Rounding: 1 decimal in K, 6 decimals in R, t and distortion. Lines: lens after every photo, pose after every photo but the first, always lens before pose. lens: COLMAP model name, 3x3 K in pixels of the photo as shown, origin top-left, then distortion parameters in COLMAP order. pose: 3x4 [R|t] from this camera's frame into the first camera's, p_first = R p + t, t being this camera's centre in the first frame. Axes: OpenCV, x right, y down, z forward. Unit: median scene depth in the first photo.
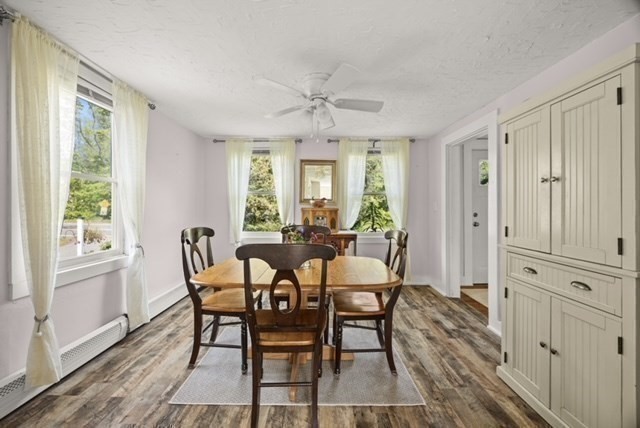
lens RADIAL K [[245.0, 0, 320.6], [0, 245.0, 208.5], [0, 0, 1]] dist [-0.001593, -0.000202]
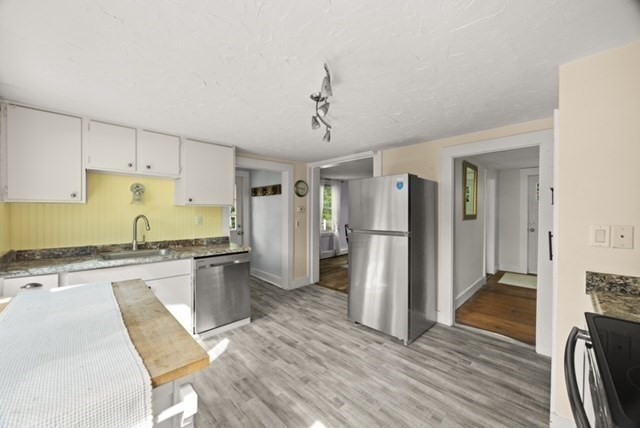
lens RADIAL K [[244.6, 0, 320.0], [0, 244.6, 214.0], [0, 0, 1]] dist [-0.000450, -0.000005]
pose [[0.703843, 0.008143, -0.710309, 1.105579], [0.000930, 0.999923, 0.012385, -0.066614], [0.710355, -0.009378, 0.703781, -1.146361]]
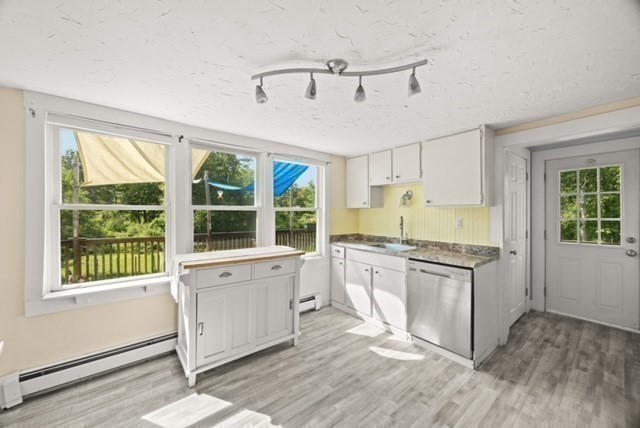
lens RADIAL K [[244.6, 0, 320.0], [0, 244.6, 214.0], [0, 0, 1]] dist [-0.000450, -0.000005]
pose [[-0.777100, 0.001545, -0.629375, 0.981959], [0.000319, 0.999998, 0.002060, -0.064465], [0.629377, 0.001400, -0.777099, -0.290996]]
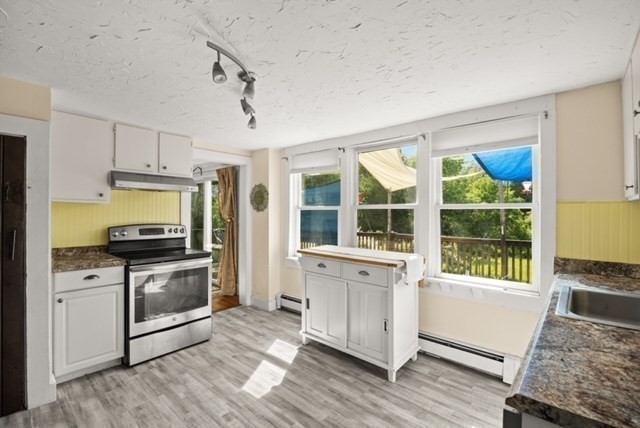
lens RADIAL K [[295.5, 0, 316.5], [0, 295.5, 214.3], [0, 0, 1]] dist [0.001467, -0.000327]
pose [[-0.742648, -0.006481, 0.669650, 0.048139], [-0.005069, 0.999979, 0.004057, -0.060792], [-0.669663, -0.000382, -0.742665, -0.272948]]
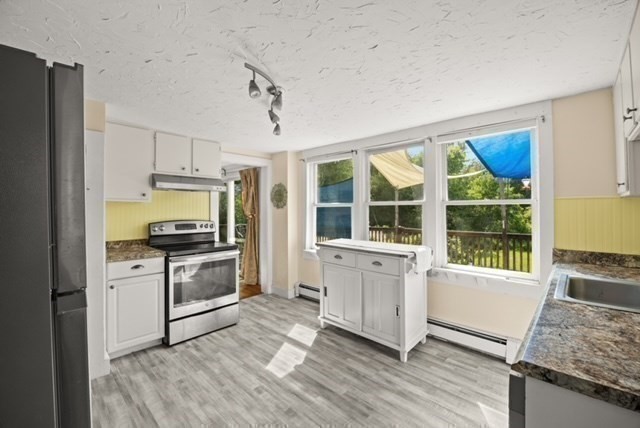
lens RADIAL K [[275.3, 0, 317.1], [0, 275.3, 208.5], [0, 0, 1]] dist [-0.003574, -0.000028]
pose [[-0.720870, 0.003289, 0.693062, 0.044458], [0.000727, 0.999992, -0.003989, -0.061026], [-0.693069, -0.002372, -0.720867, -0.227105]]
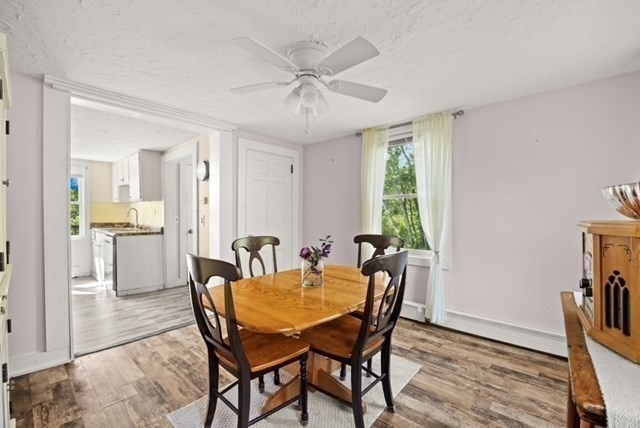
lens RADIAL K [[275.3, 0, 317.1], [0, 275.3, 208.5], [0, 0, 1]] dist [-0.003574, -0.000028]
pose [[-0.669178, 0.000229, -0.743102, 0.479583], [0.005336, 0.999976, -0.004498, -0.033924], [0.743083, -0.006975, -0.669163, 1.244263]]
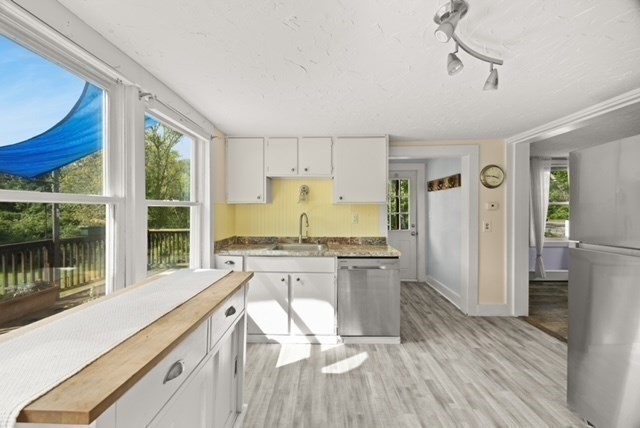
lens RADIAL K [[245.8, 0, 319.3], [0, 245.8, 210.7], [0, 0, 1]] dist [-0.001182, -0.000066]
pose [[-0.015440, 0.004687, -0.999870, 1.024124], [0.005960, 0.999972, 0.004596, -0.065913], [0.999863, -0.005888, -0.015468, -0.881150]]
